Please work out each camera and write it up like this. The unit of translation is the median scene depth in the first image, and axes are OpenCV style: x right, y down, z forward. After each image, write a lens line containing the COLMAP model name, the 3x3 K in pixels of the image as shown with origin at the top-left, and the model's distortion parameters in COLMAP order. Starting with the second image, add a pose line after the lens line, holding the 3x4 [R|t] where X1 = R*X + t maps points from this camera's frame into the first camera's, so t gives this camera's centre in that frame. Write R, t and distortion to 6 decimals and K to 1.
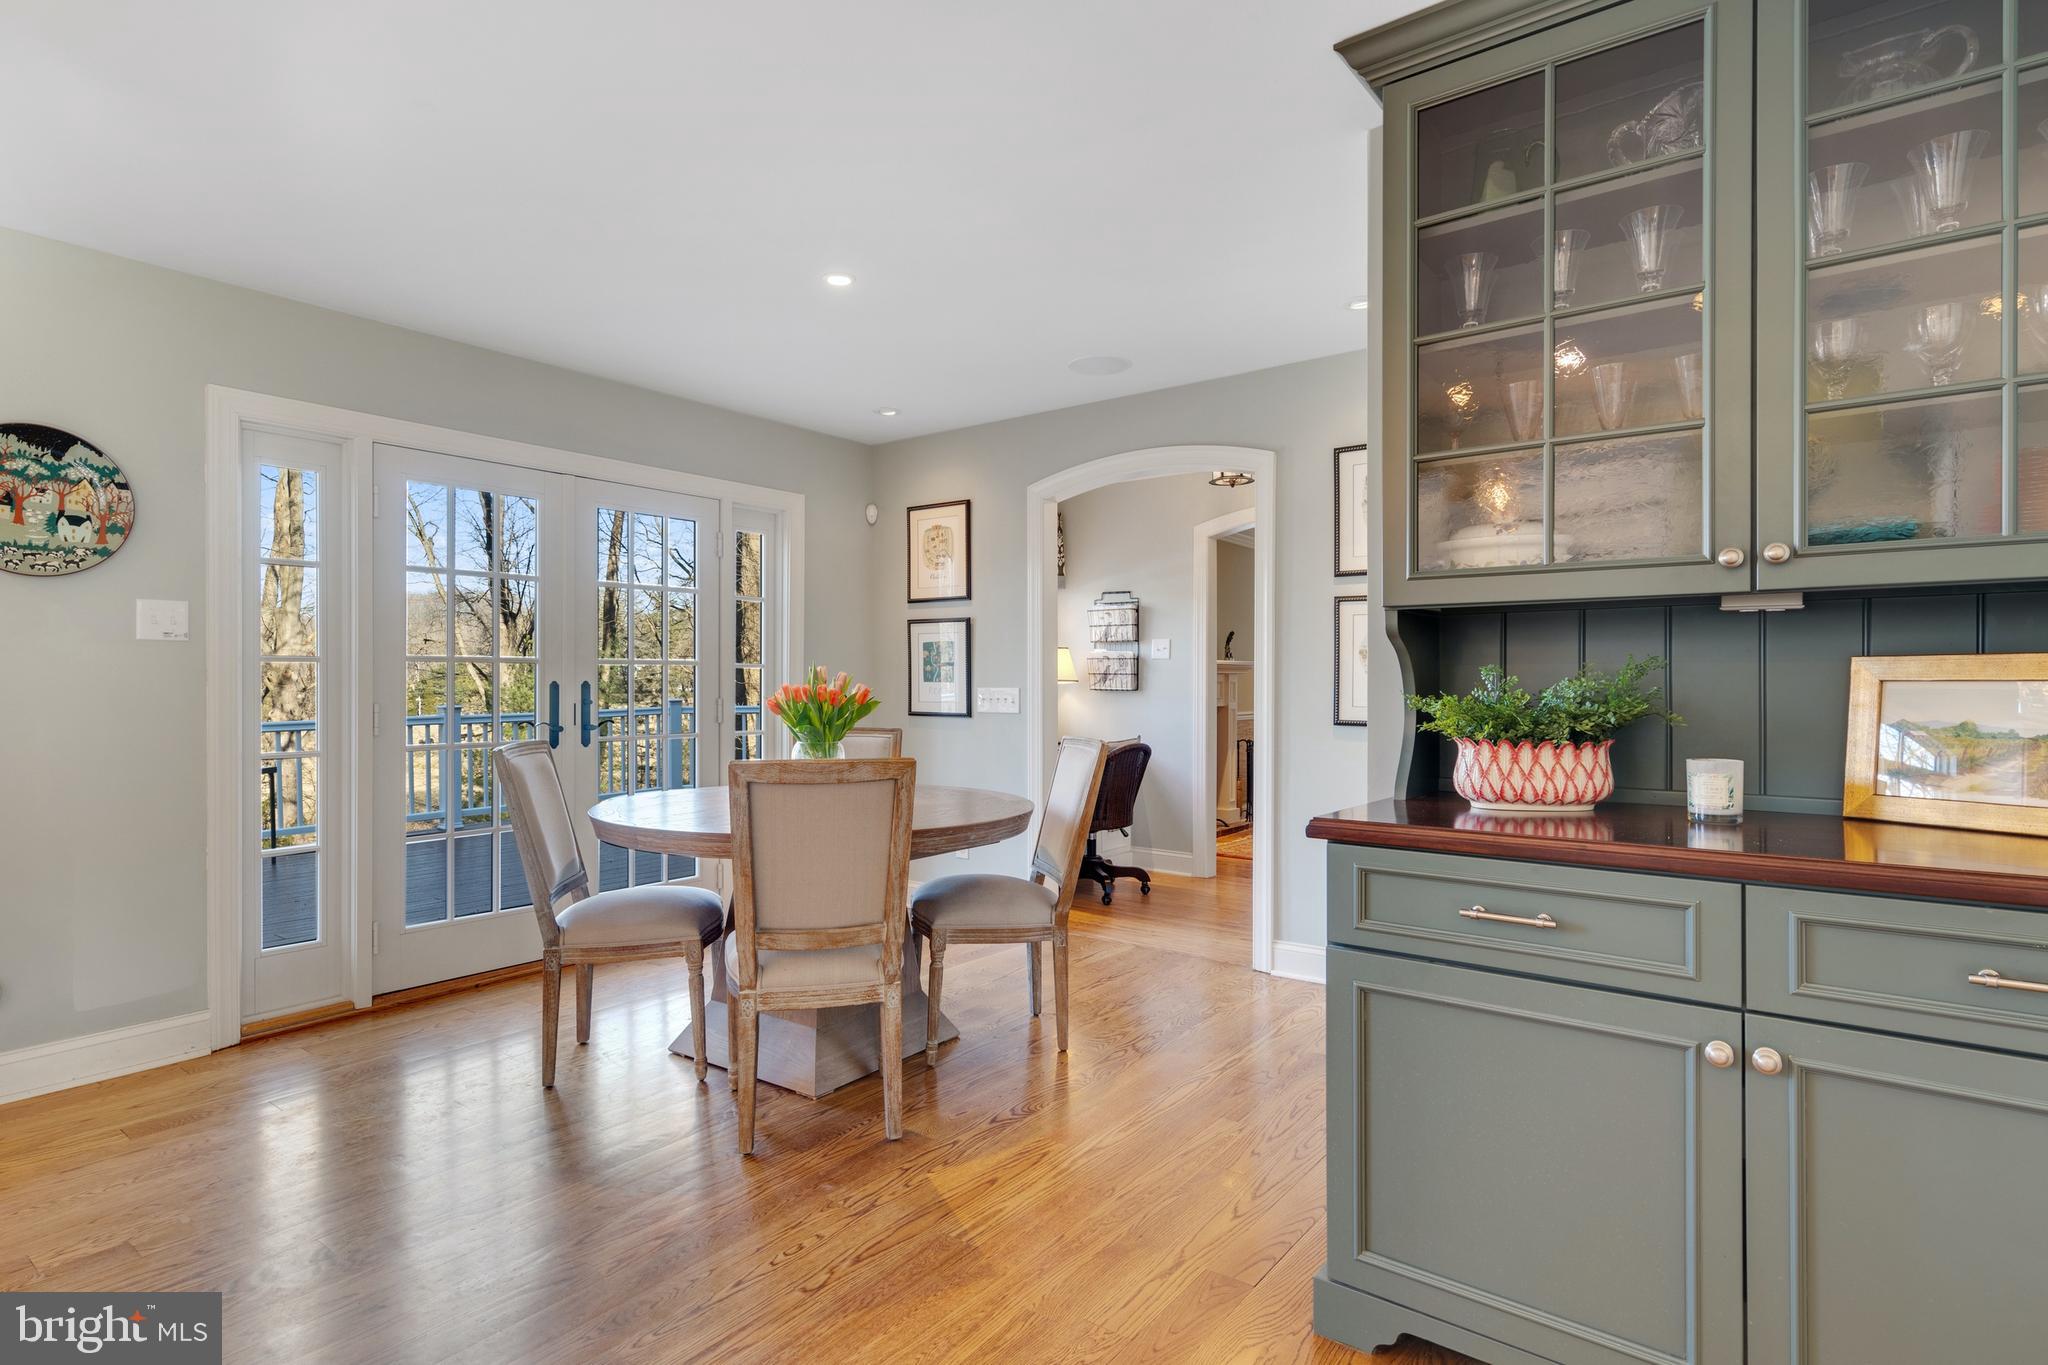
lens RADIAL K [[1040.0, 0, 1023.9], [0, 1040.0, 682.7], [0, 0, 1]] dist [0.003040, 0.001639]
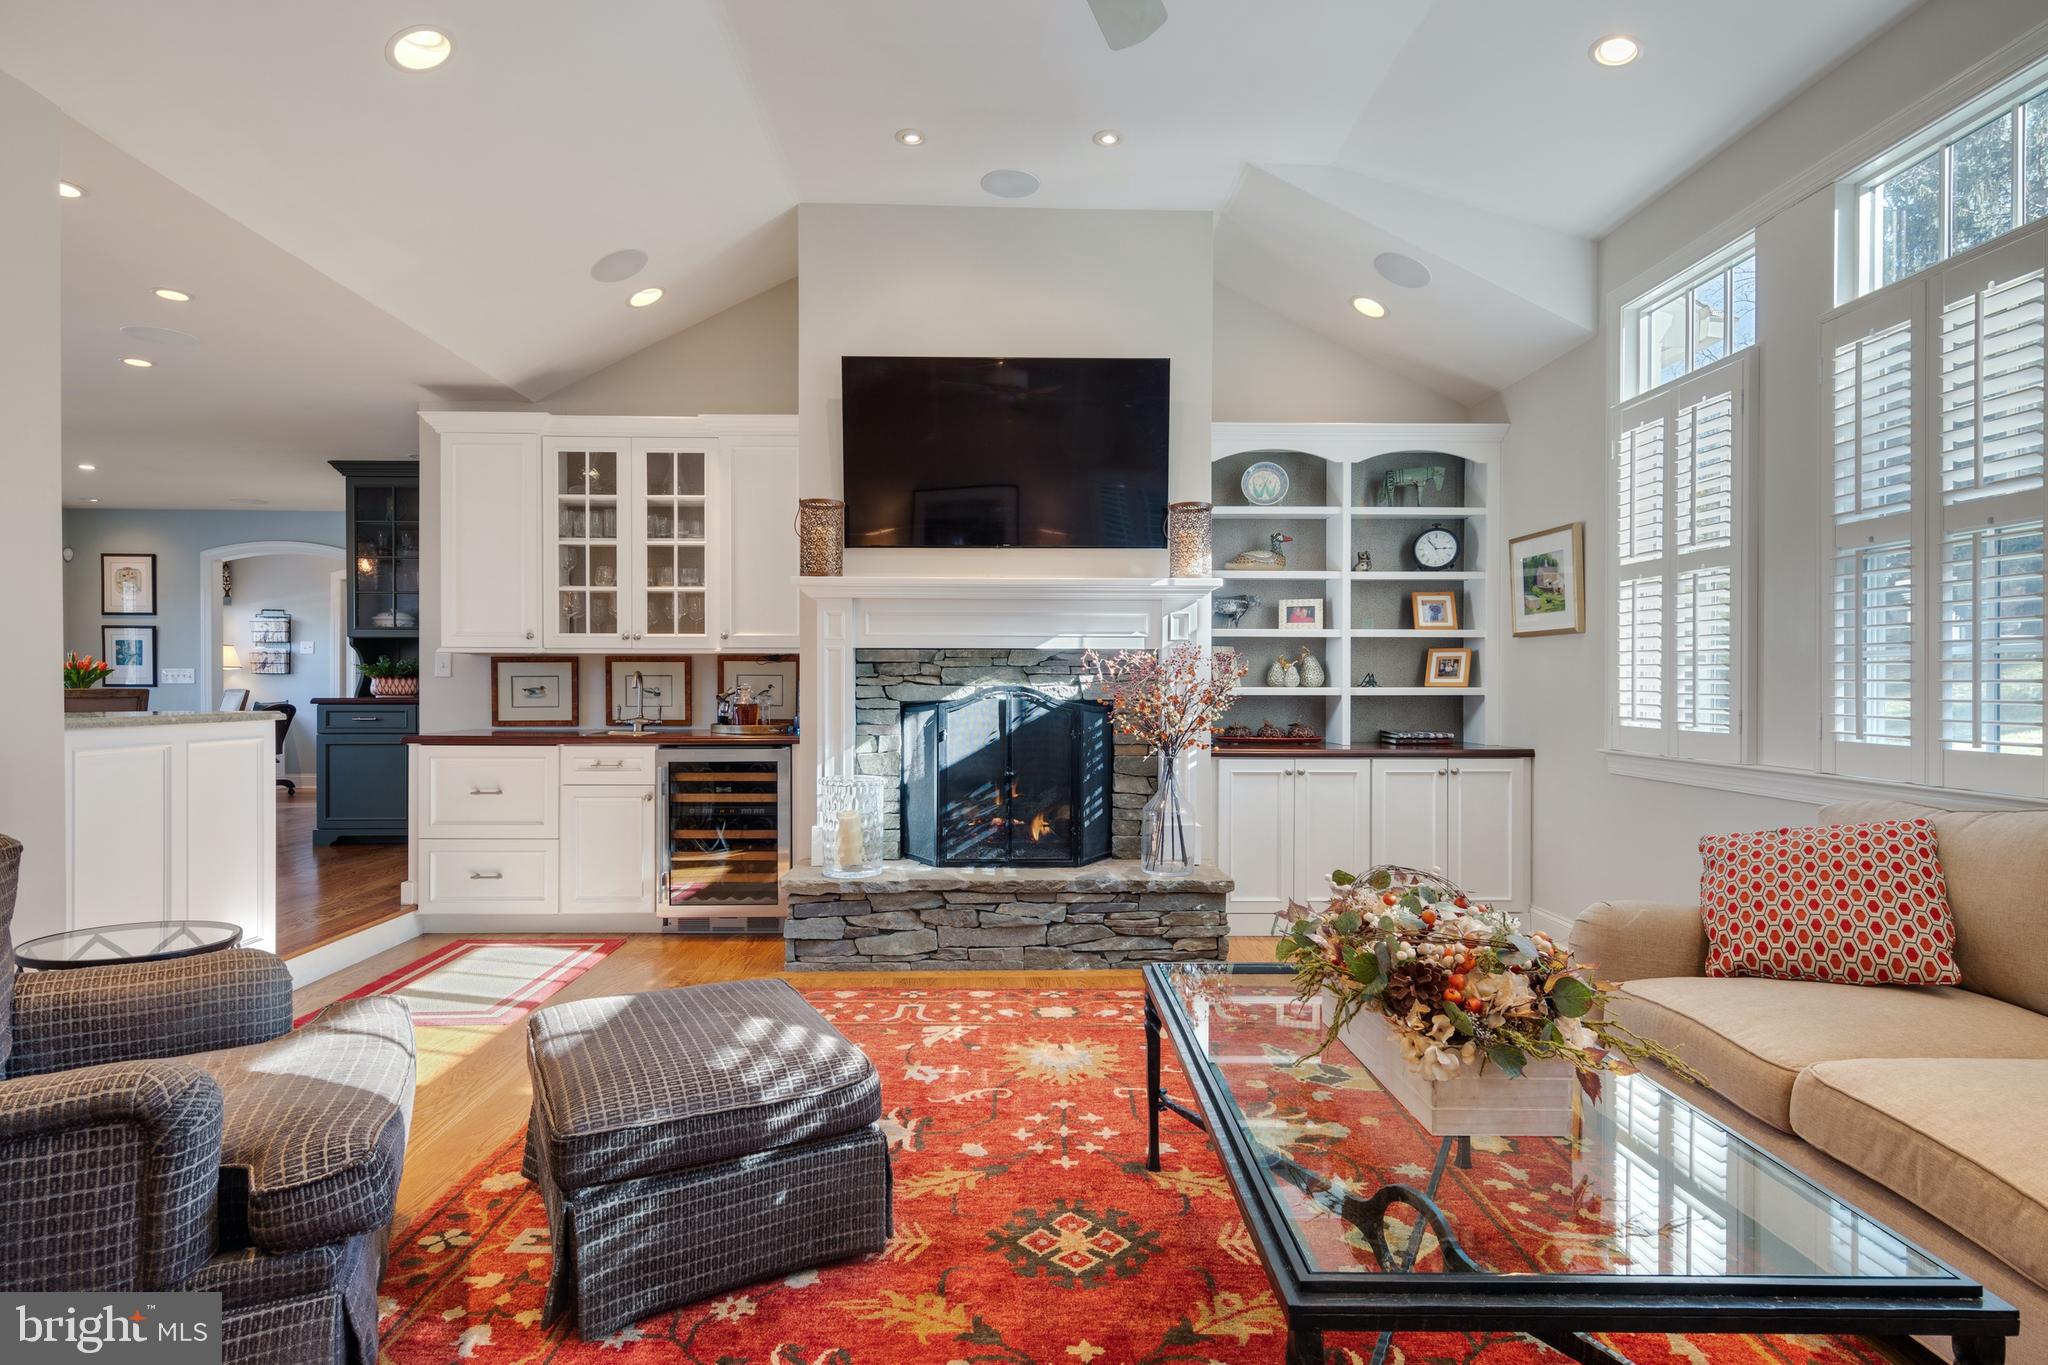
lens RADIAL K [[1040.0, 0, 1028.6], [0, 1040.0, 684.8], [0, 0, 1]] dist [0.003040, 0.001639]
pose [[0.774364, 0.000847, 0.632740, -0.025782], [-0.000029, 0.999999, -0.001304, 0.031672], [-0.632741, 0.000992, 0.774363, -1.122205]]
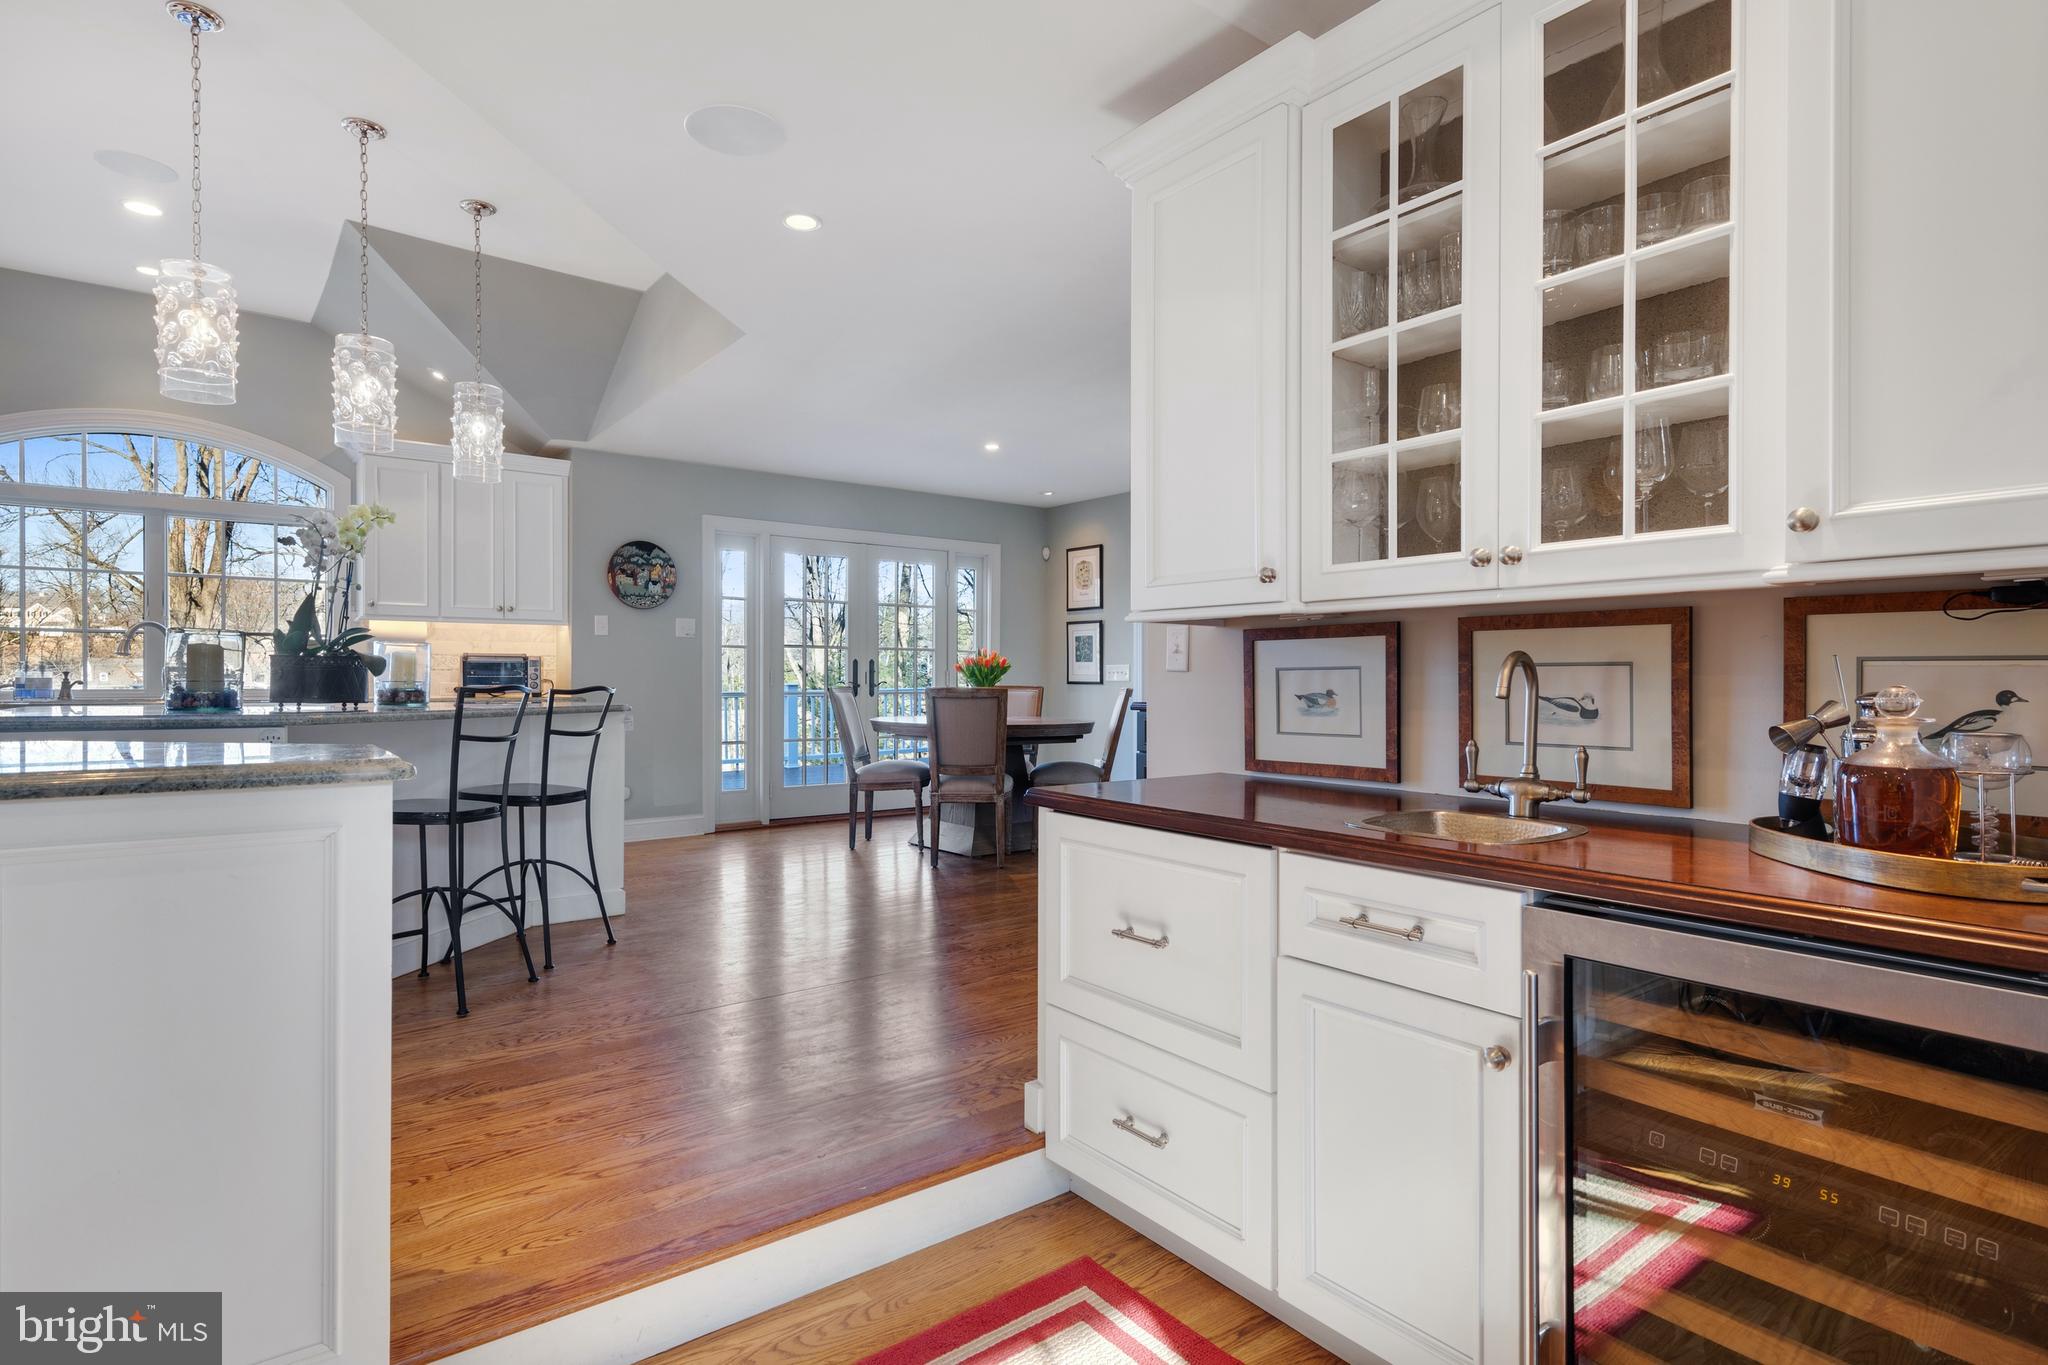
lens RADIAL K [[1040.0, 0, 1018.4], [0, 1040.0, 674.5], [0, 0, 1]] dist [0.003040, 0.001639]
pose [[0.963631, 0.001187, -0.267232, 0.238518], [-0.002993, 0.999975, -0.006351, 0.028285], [0.267218, 0.006920, 0.963611, -0.521083]]
